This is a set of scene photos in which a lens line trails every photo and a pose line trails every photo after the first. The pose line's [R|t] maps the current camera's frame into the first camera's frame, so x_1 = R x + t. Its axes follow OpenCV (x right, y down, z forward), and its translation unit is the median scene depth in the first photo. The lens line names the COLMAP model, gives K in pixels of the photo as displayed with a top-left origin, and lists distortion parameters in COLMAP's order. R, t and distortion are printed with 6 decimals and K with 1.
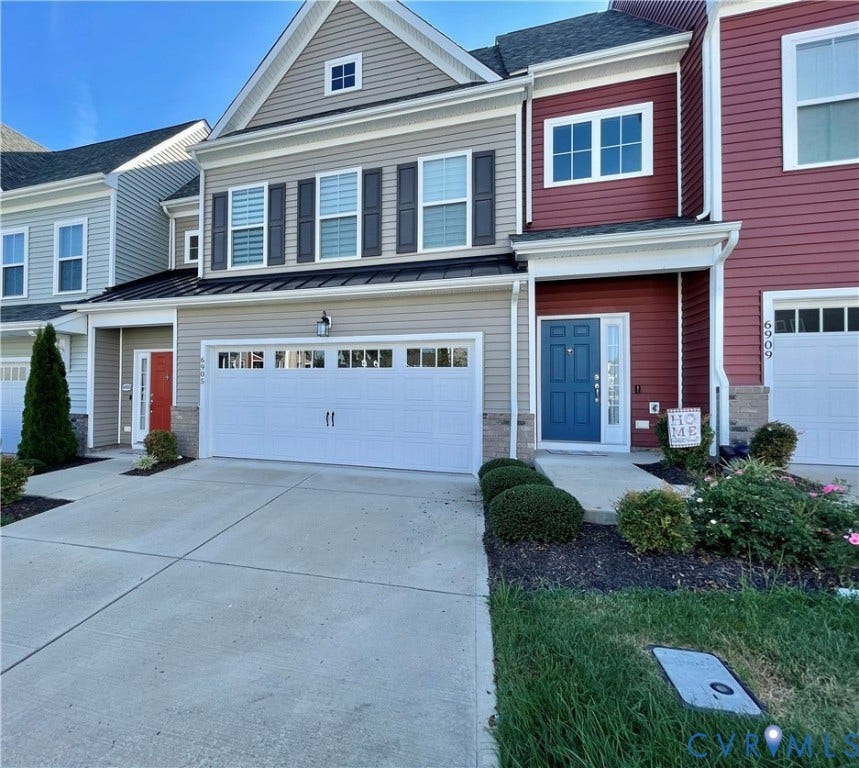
lens RADIAL K [[413.8, 0, 341.9], [0, 413.8, 385.0], [0, 0, 1]] dist [-0.003205, 0.000133]
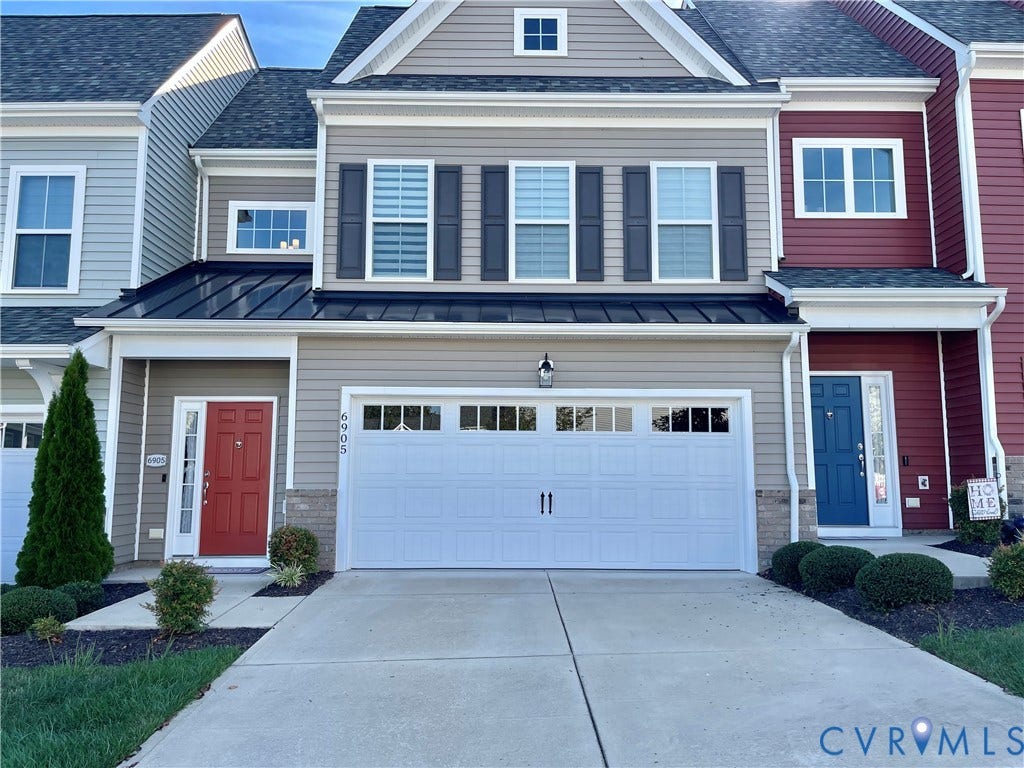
lens RADIAL K [[774.7, 0, 512.0], [0, 774.7, 384.0], [0, 0, 1]] dist [0.066896, -0.094629]
pose [[0.949276, 0.031069, 0.312907, -0.527034], [0.001447, 0.994665, -0.103152, 0.016411], [-0.314442, 0.098373, 0.944166, -0.268426]]
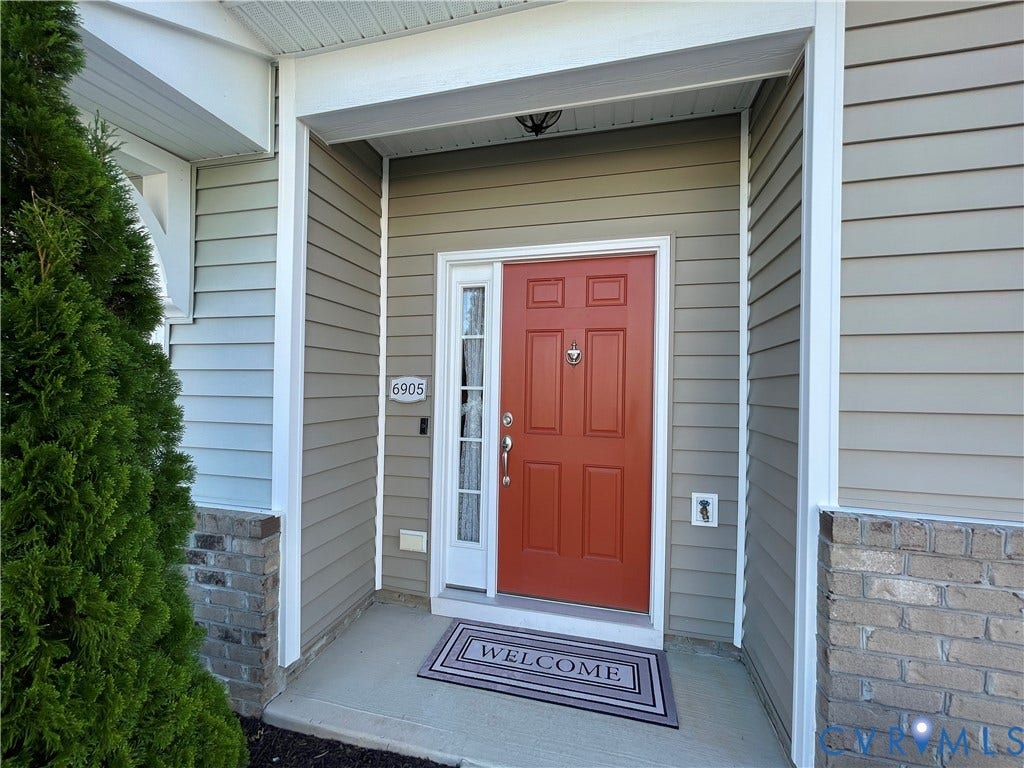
lens RADIAL K [[412.7, 0, 510.9], [0, 412.7, 386.4], [0, 0, 1]] dist [-0.001719, -0.000015]
pose [[0.998317, 0.007616, 0.057487, -0.624963], [-0.008465, 0.999858, 0.014539, -0.001955], [-0.057368, -0.015001, 0.998240, 0.961257]]
